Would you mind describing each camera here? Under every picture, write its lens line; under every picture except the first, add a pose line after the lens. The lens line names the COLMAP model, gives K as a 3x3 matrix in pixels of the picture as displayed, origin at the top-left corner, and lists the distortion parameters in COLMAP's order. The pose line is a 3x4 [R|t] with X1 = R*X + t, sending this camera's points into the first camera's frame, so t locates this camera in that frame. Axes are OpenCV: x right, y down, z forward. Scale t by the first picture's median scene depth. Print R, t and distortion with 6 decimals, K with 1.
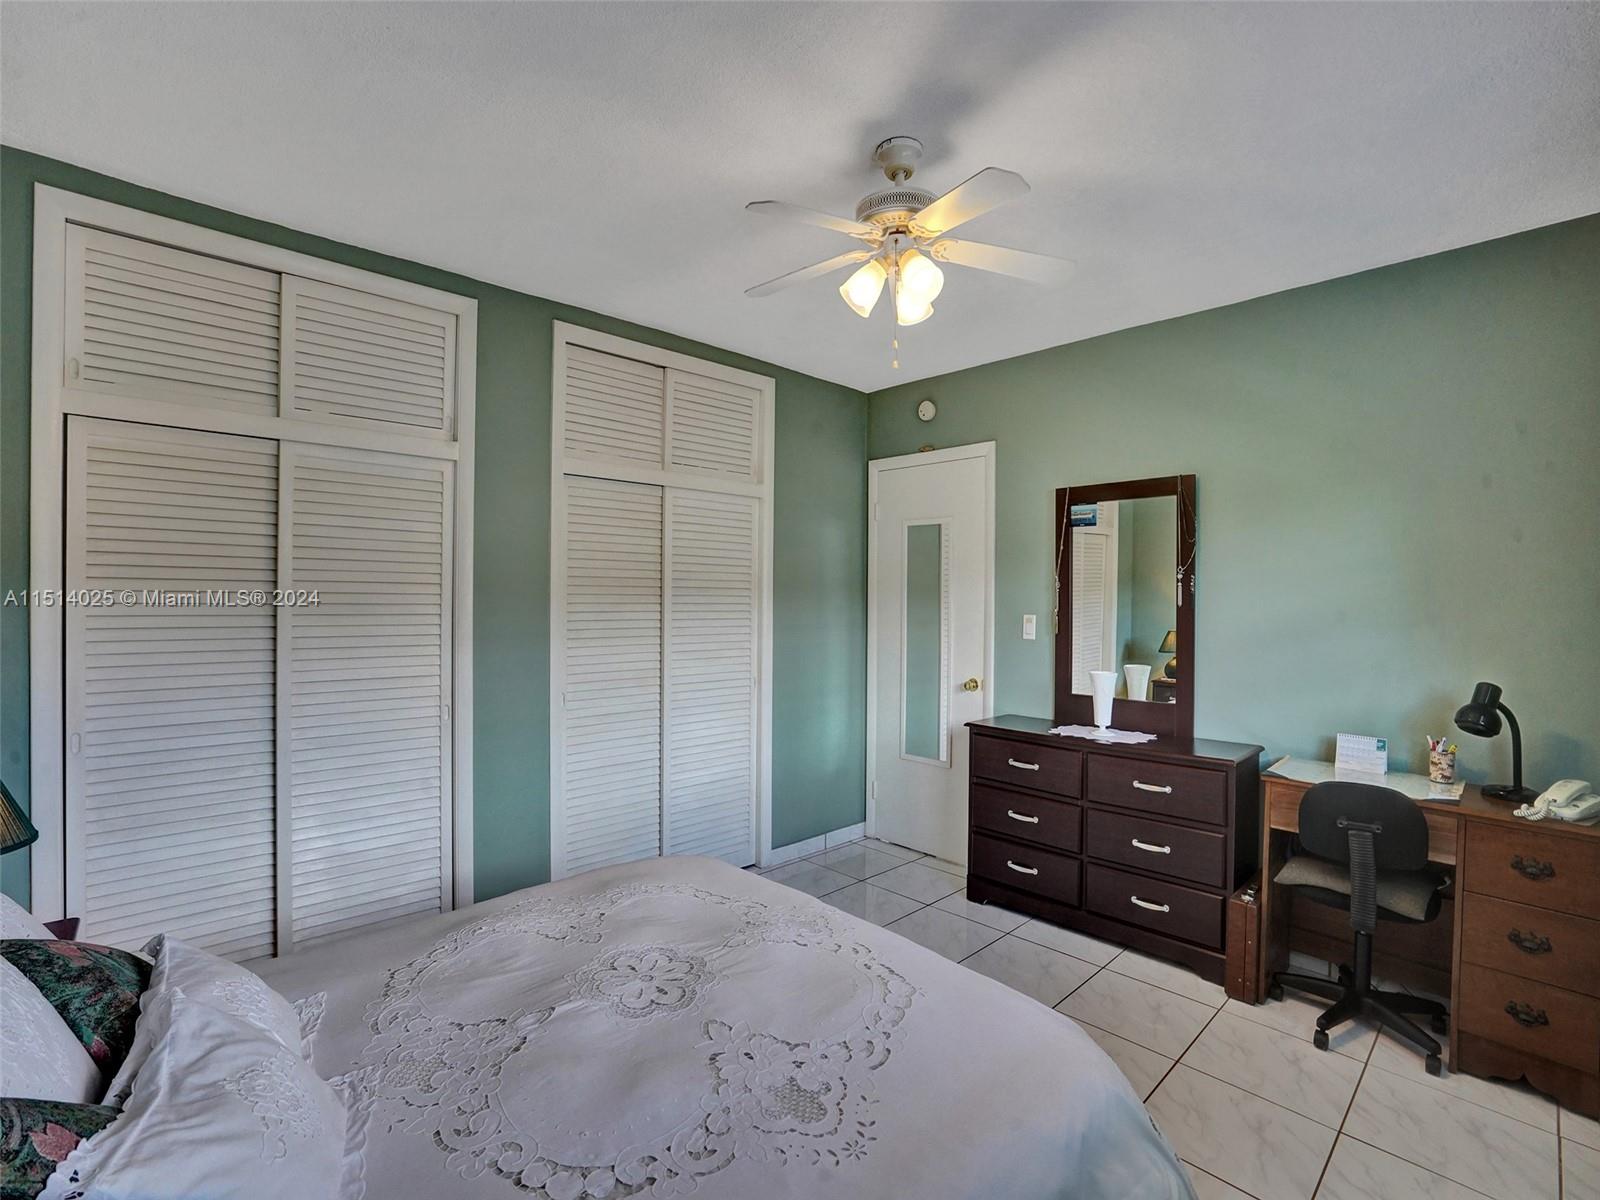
lens RADIAL K [[750.5, 0, 789.2], [0, 750.5, 600.6], [0, 0, 1]] dist [-0.052608, 0.021764]
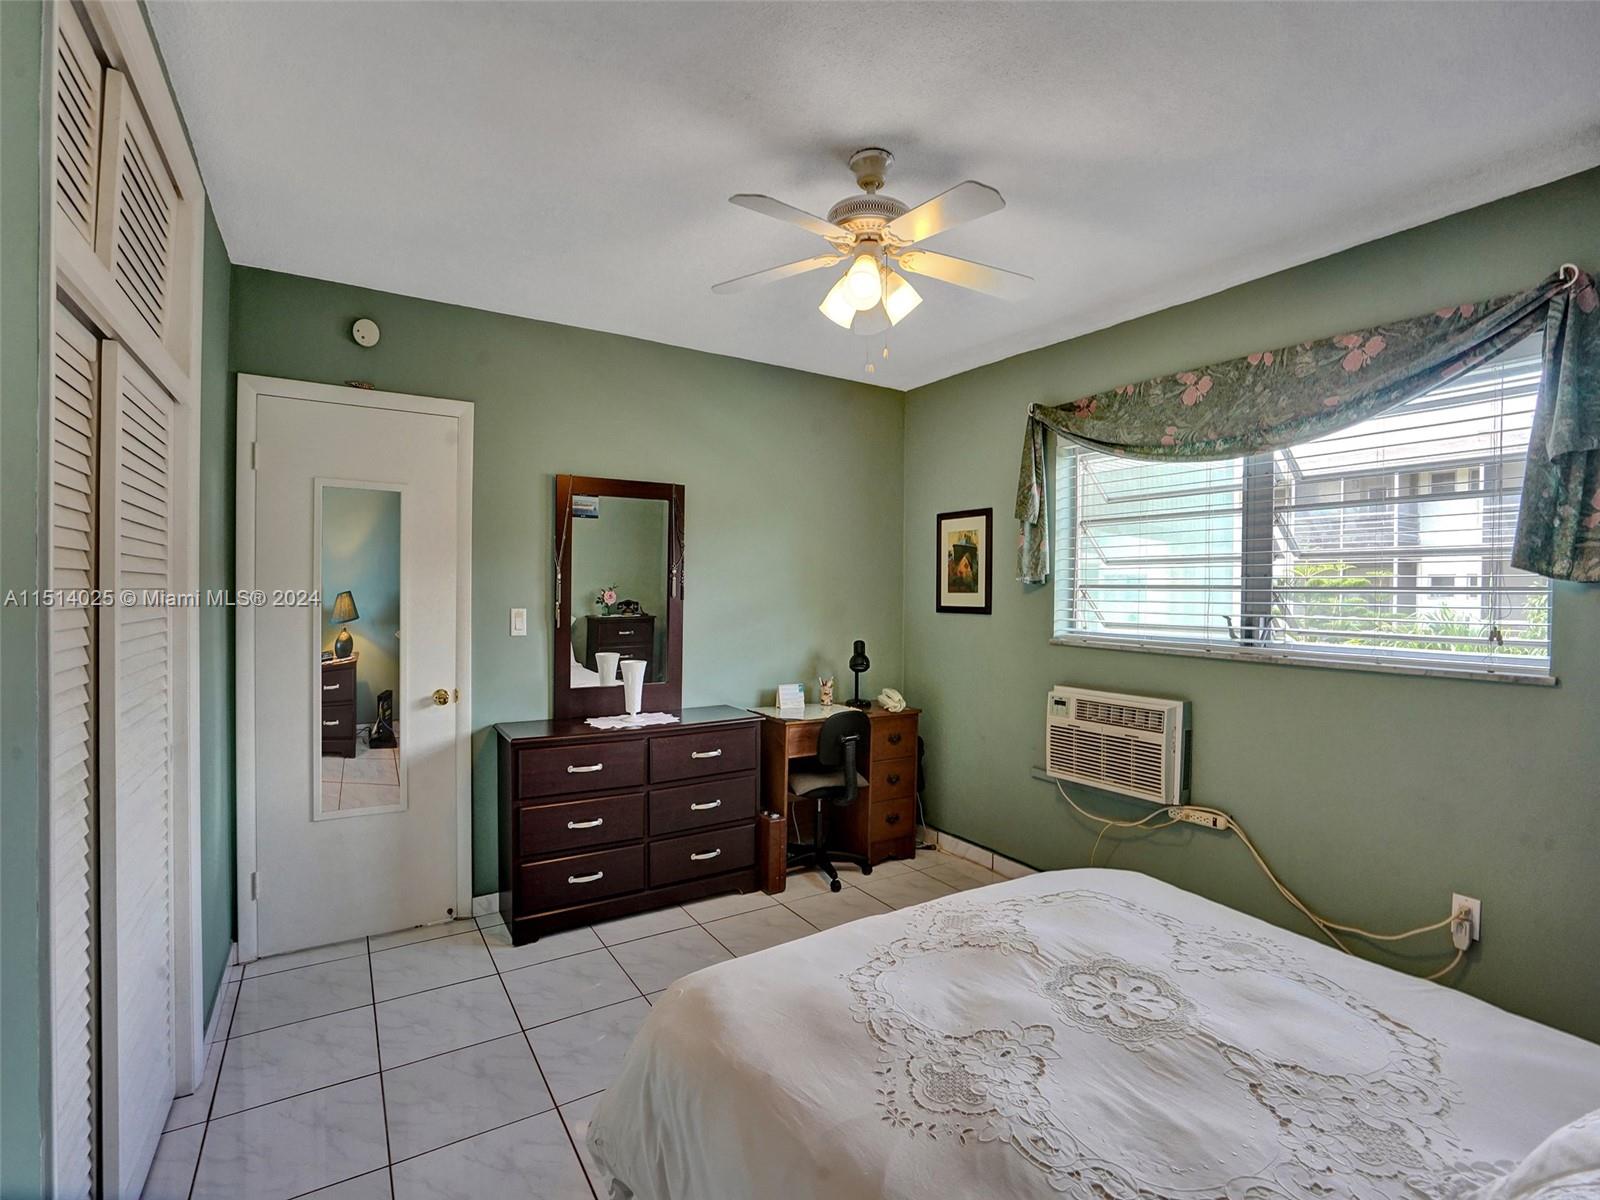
lens RADIAL K [[741.9, 0, 792.1], [0, 741.9, 596.9], [0, 0, 1]] dist [-0.053731, 0.018707]
pose [[0.188369, -0.009510, 0.982052, -0.580081], [-0.004907, 0.999932, 0.010624, -0.007390], [-0.982086, -0.006820, 0.188309, 0.603431]]
